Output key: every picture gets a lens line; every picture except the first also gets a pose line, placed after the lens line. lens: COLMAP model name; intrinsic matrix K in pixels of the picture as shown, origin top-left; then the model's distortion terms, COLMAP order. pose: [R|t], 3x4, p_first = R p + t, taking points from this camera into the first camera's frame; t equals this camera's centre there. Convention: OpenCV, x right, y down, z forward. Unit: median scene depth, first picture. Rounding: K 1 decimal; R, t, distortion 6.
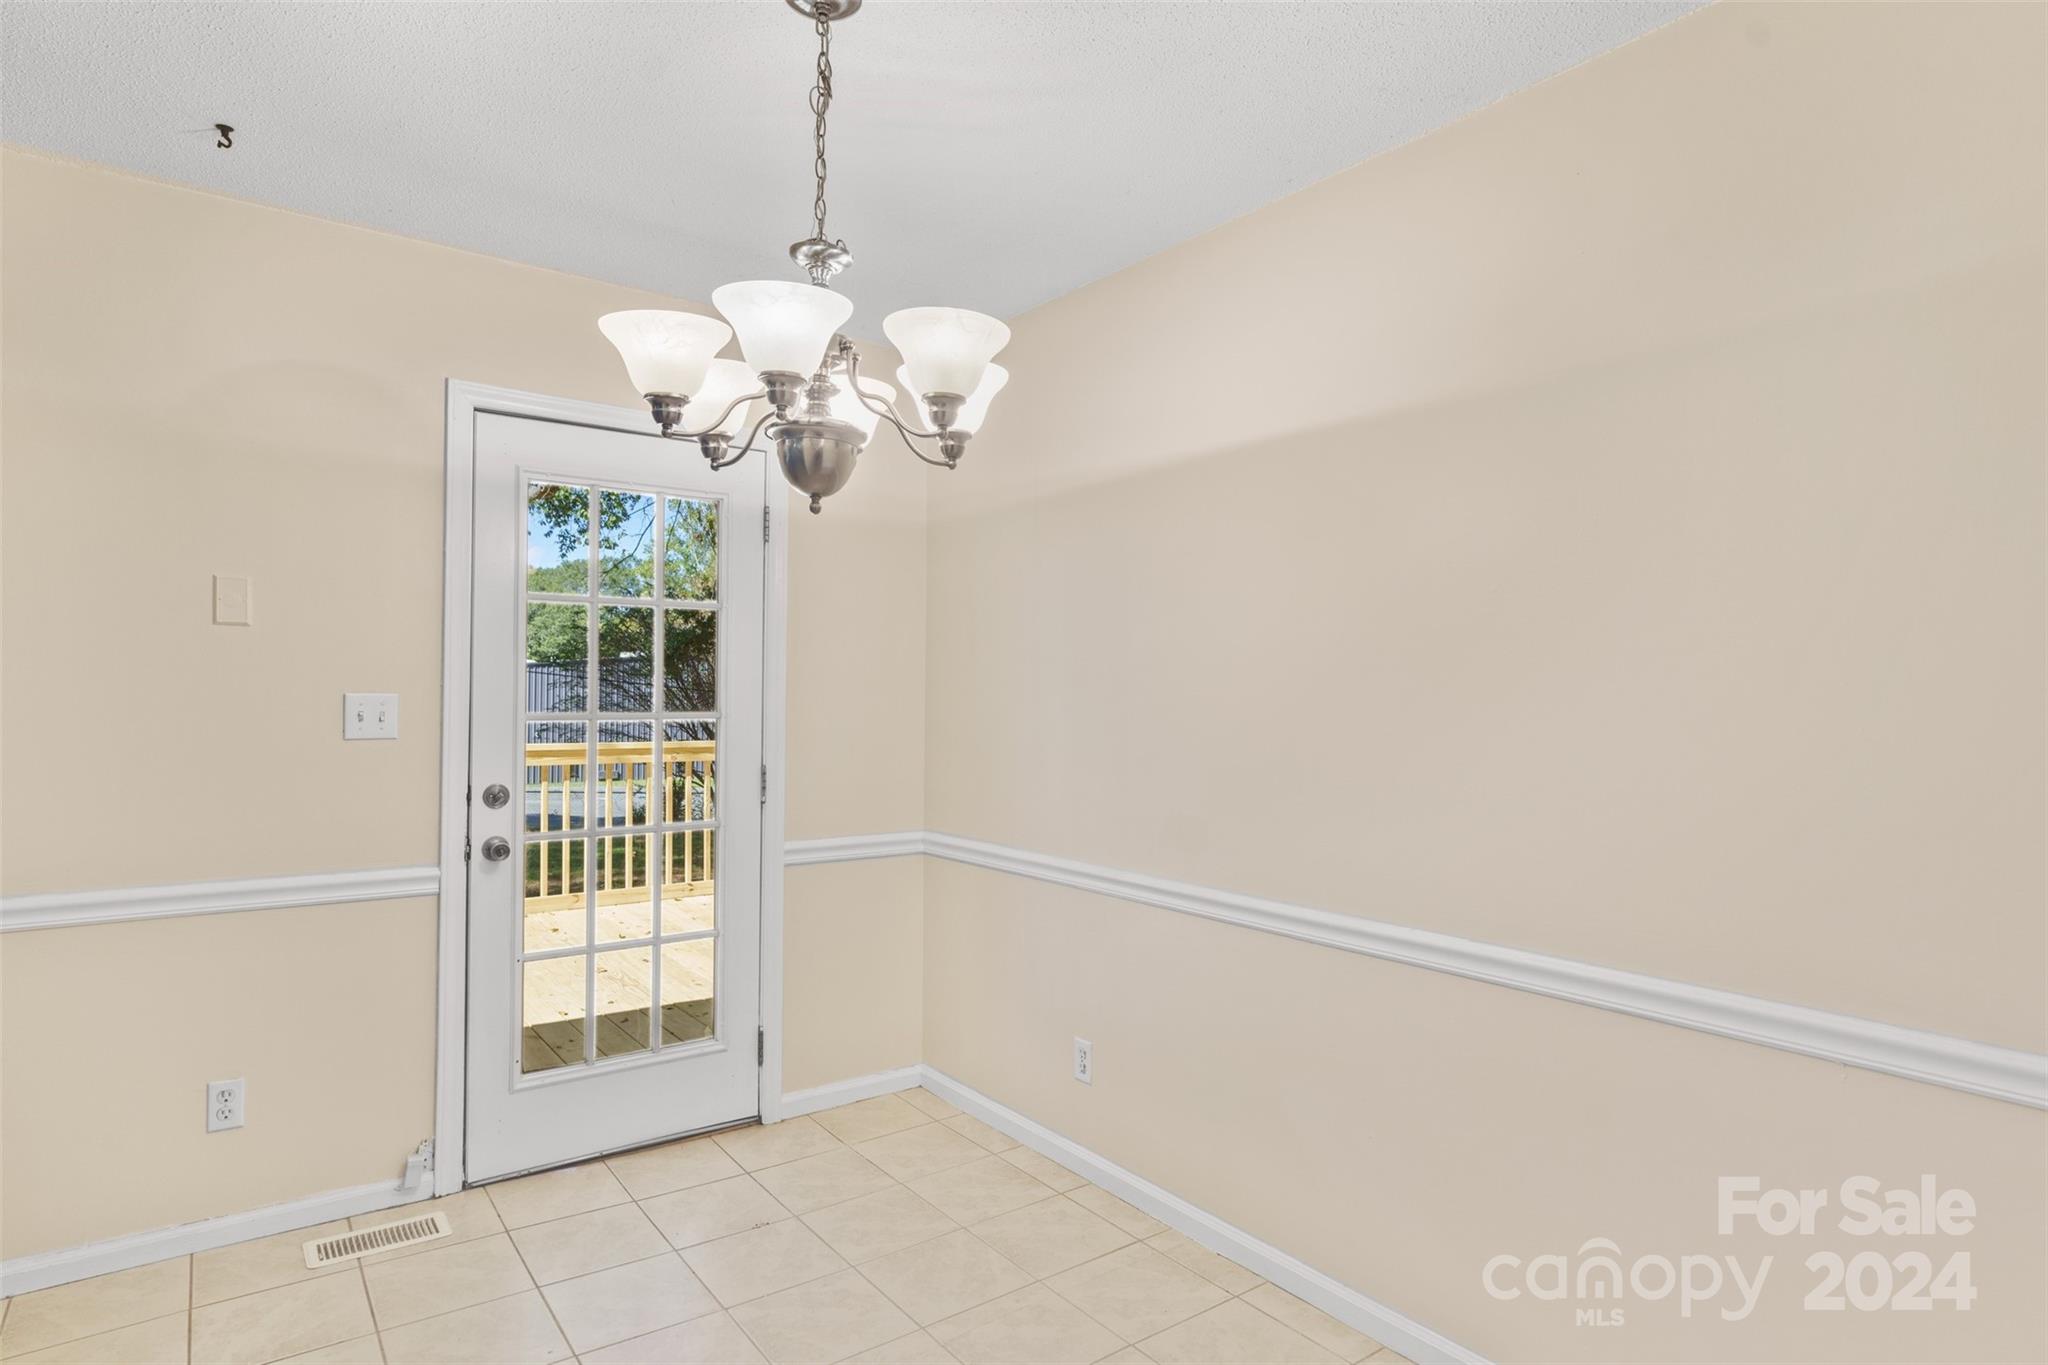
lens RADIAL K [[1119.8, 0, 1008.3], [0, 1119.8, 675.1], [0, 0, 1]] dist [0.017441, -0.008873]
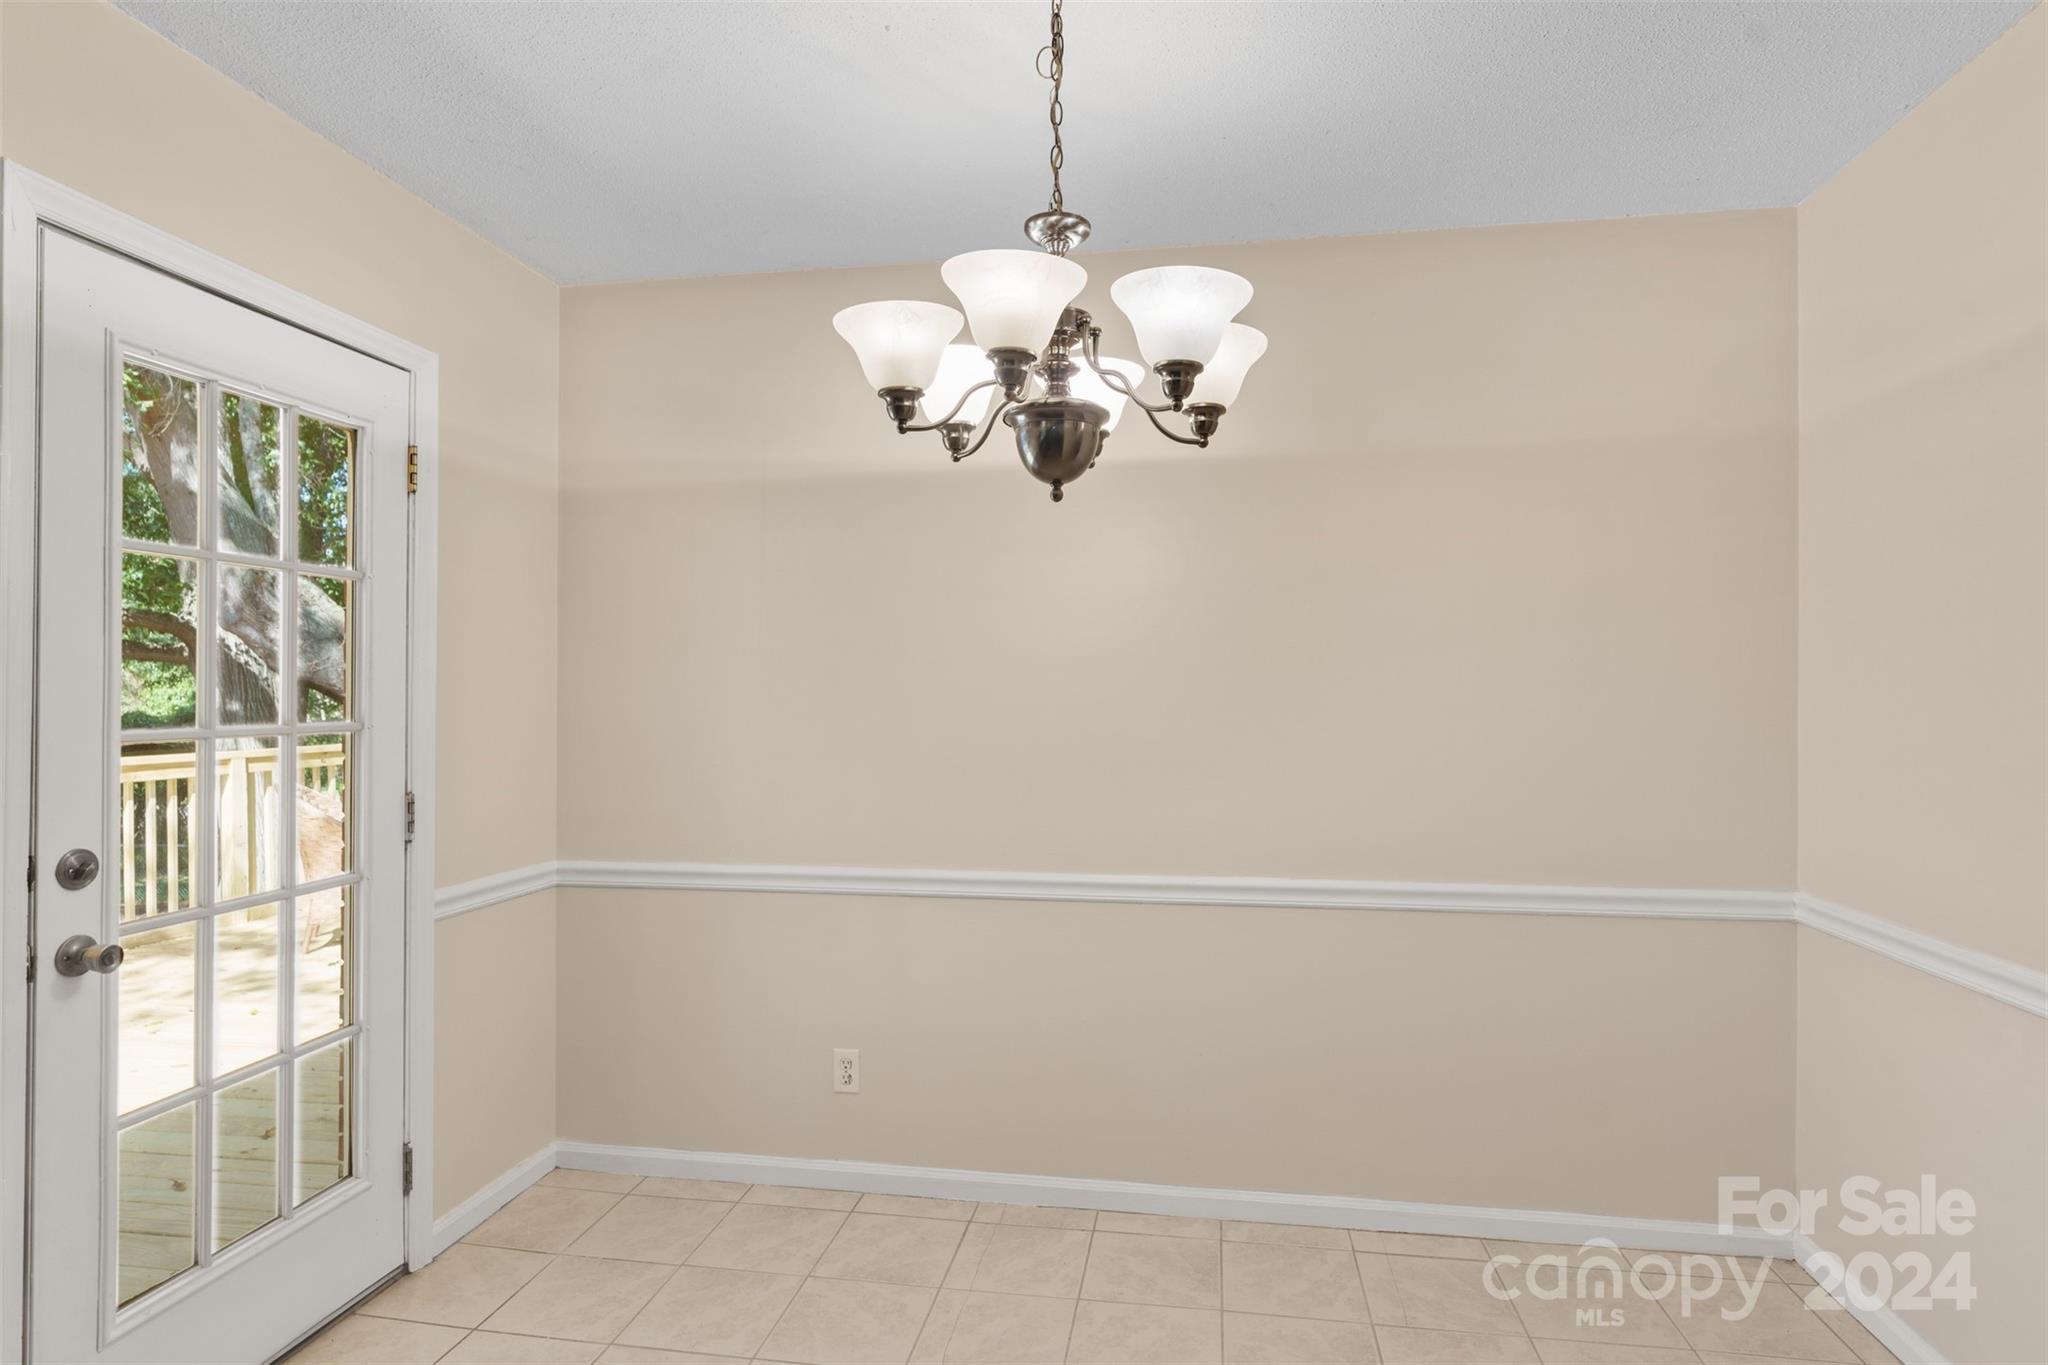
lens RADIAL K [[1119.8, 0, 1008.3], [0, 1119.8, 675.1], [0, 0, 1]] dist [0.017441, -0.008873]
pose [[0.718473, 0.001801, 0.695552, -0.512368], [-0.003661, 0.999993, 0.001193, 0.000478], [-0.695545, -0.003404, 0.718474, 0.211014]]
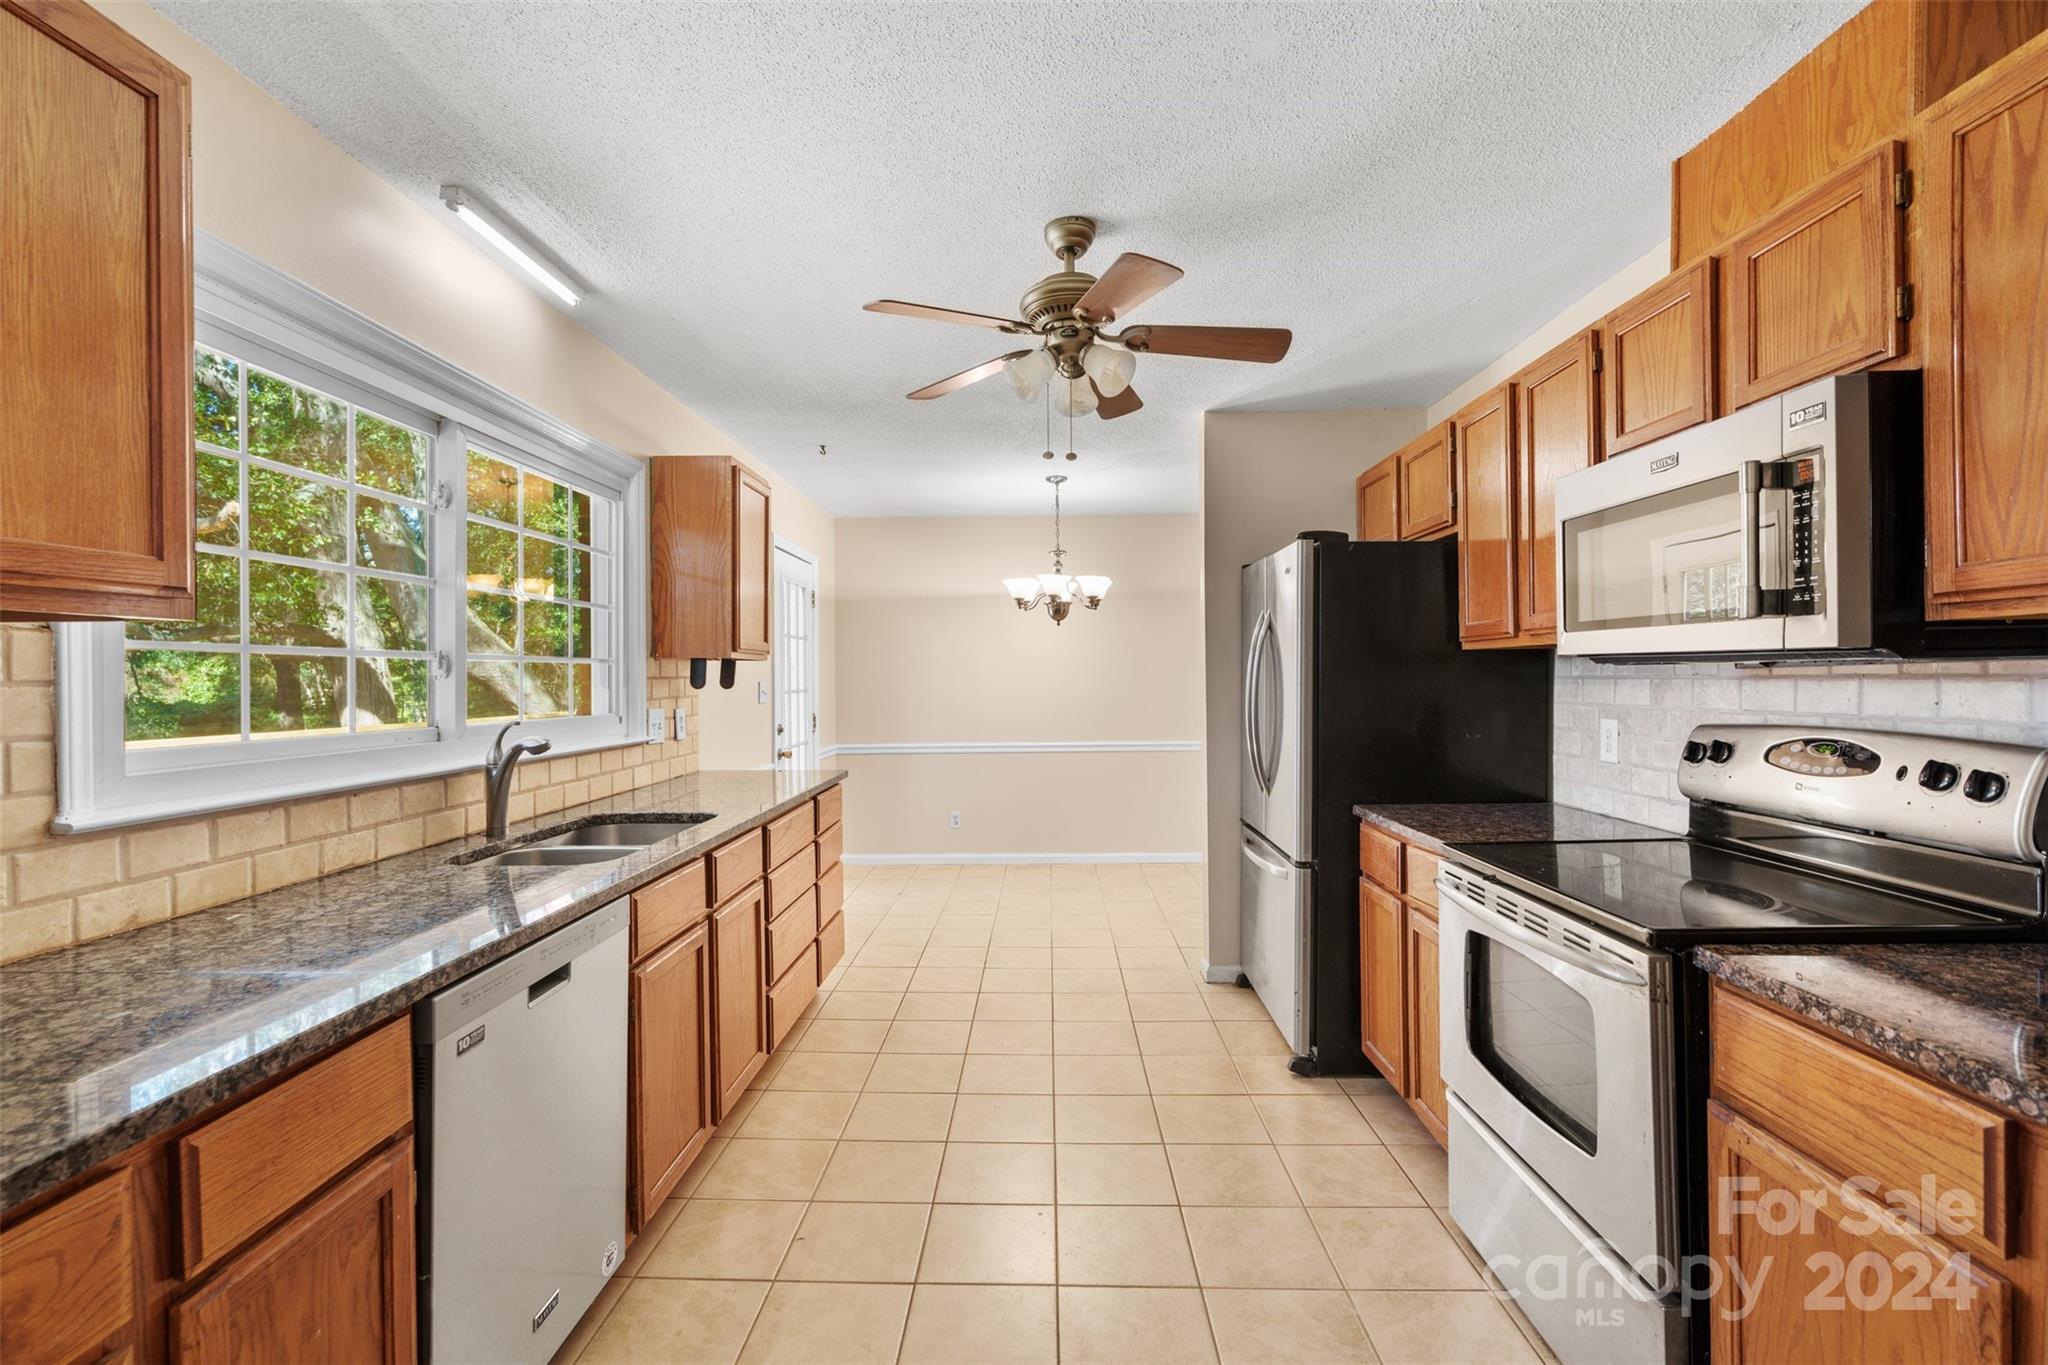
lens RADIAL K [[911.1, 0, 1017.1], [0, 911.1, 674.9], [0, 0, 1]] dist [-0.001818, -0.000286]
pose [[0.607512, -0.008441, 0.794265, -1.527220], [-0.000671, 0.999938, 0.011140, -0.014378], [-0.794310, -0.007301, 0.607469, -0.389749]]
